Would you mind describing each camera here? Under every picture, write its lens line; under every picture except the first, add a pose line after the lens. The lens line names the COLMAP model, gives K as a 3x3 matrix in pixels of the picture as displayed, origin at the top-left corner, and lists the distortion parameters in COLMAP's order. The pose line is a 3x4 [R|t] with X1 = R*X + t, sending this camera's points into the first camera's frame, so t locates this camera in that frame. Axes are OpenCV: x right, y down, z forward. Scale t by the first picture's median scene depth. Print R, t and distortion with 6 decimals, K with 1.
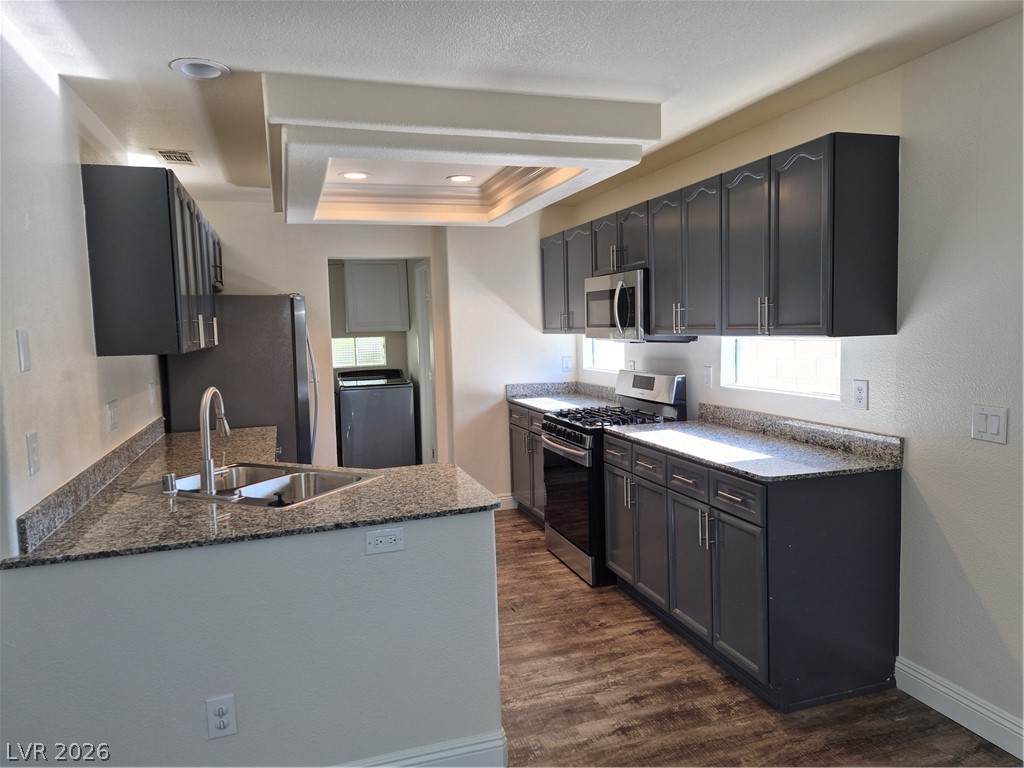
lens RADIAL K [[709.9, 0, 522.7], [0, 709.9, 379.0], [0, 0, 1]] dist [0.082386, -0.084721]
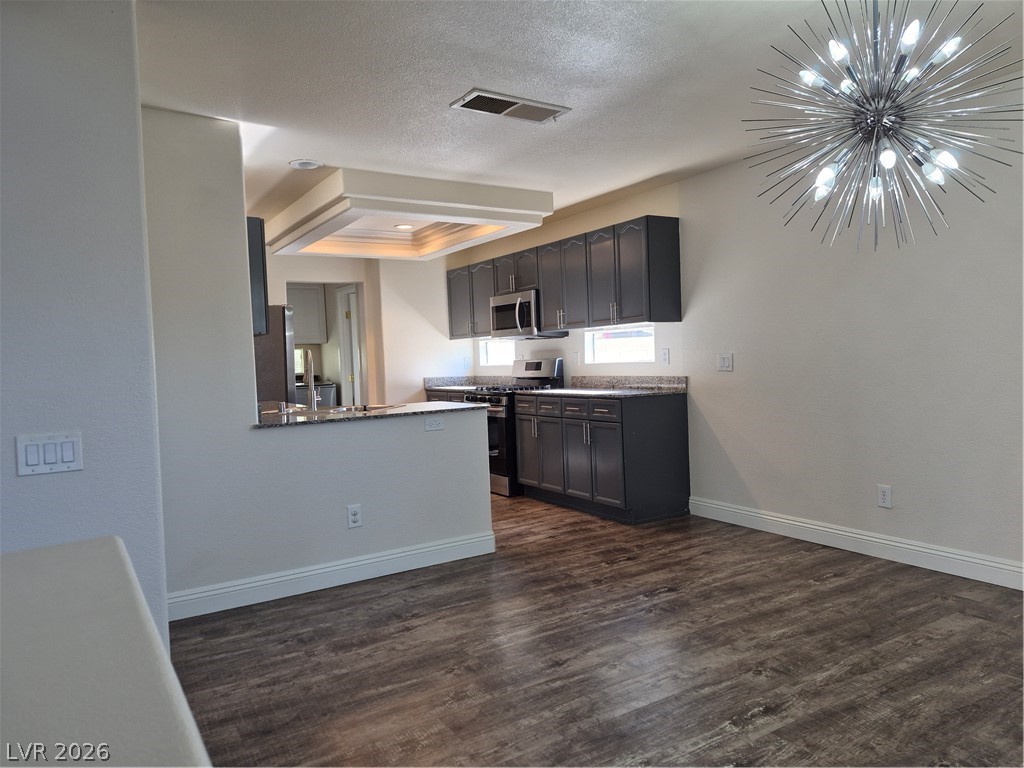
lens RADIAL K [[704.5, 0, 523.0], [0, 704.5, 372.7], [0, 0, 1]] dist [0.081635, -0.093961]
pose [[0.970486, -0.013088, 0.240803, -0.274212], [0.028348, 0.997795, -0.060016, 0.140843], [-0.239487, 0.065071, 0.968717, -0.565262]]
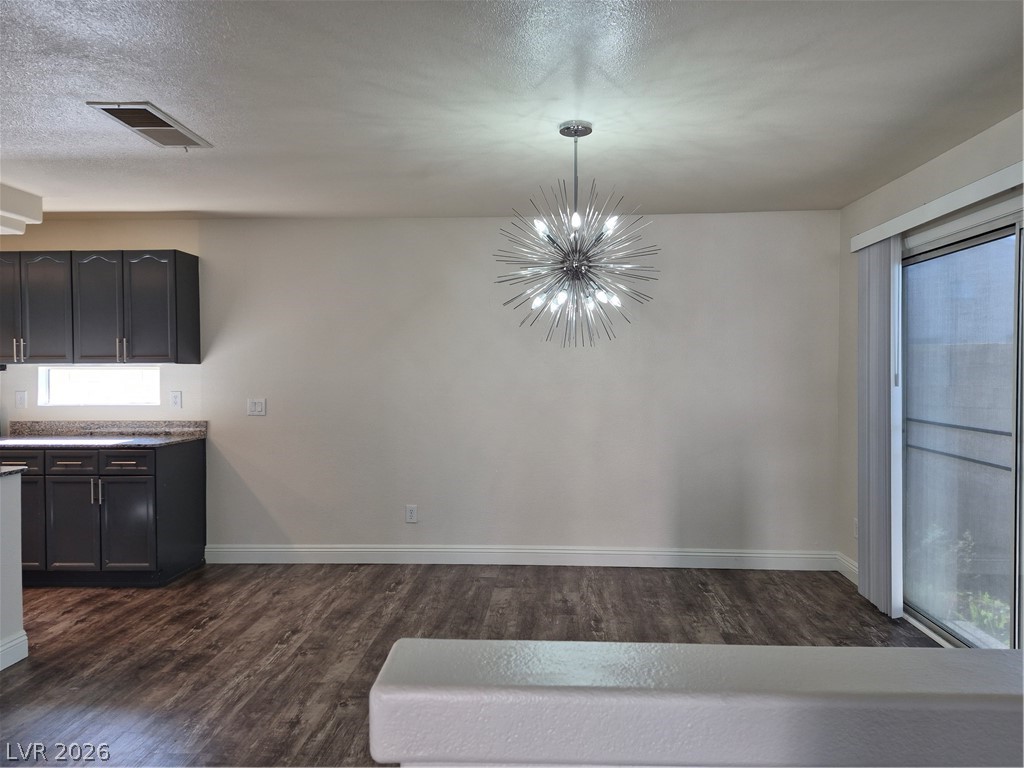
lens RADIAL K [[709.9, 0, 522.7], [0, 709.9, 379.0], [0, 0, 1]] dist [0.082386, -0.084721]
pose [[0.365516, 0.014037, 0.930699, -0.722556], [0.064902, 0.997068, -0.040528, 0.084163], [-0.928540, 0.075218, 0.363533, -0.335232]]
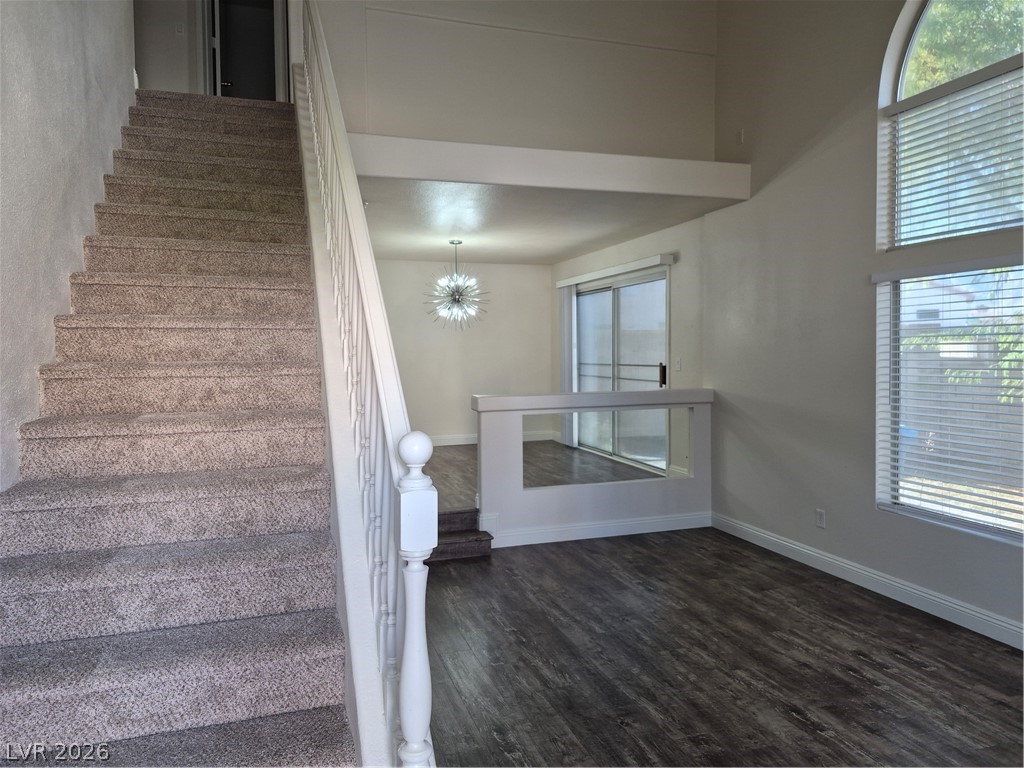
lens RADIAL K [[709.9, 0, 522.7], [0, 709.9, 379.0], [0, 0, 1]] dist [0.082386, -0.084721]
pose [[-0.017147, -0.011548, 0.999786, -2.067388], [0.090775, 0.995786, 0.013059, 0.148545], [-0.995724, 0.090979, -0.016027, -0.223581]]
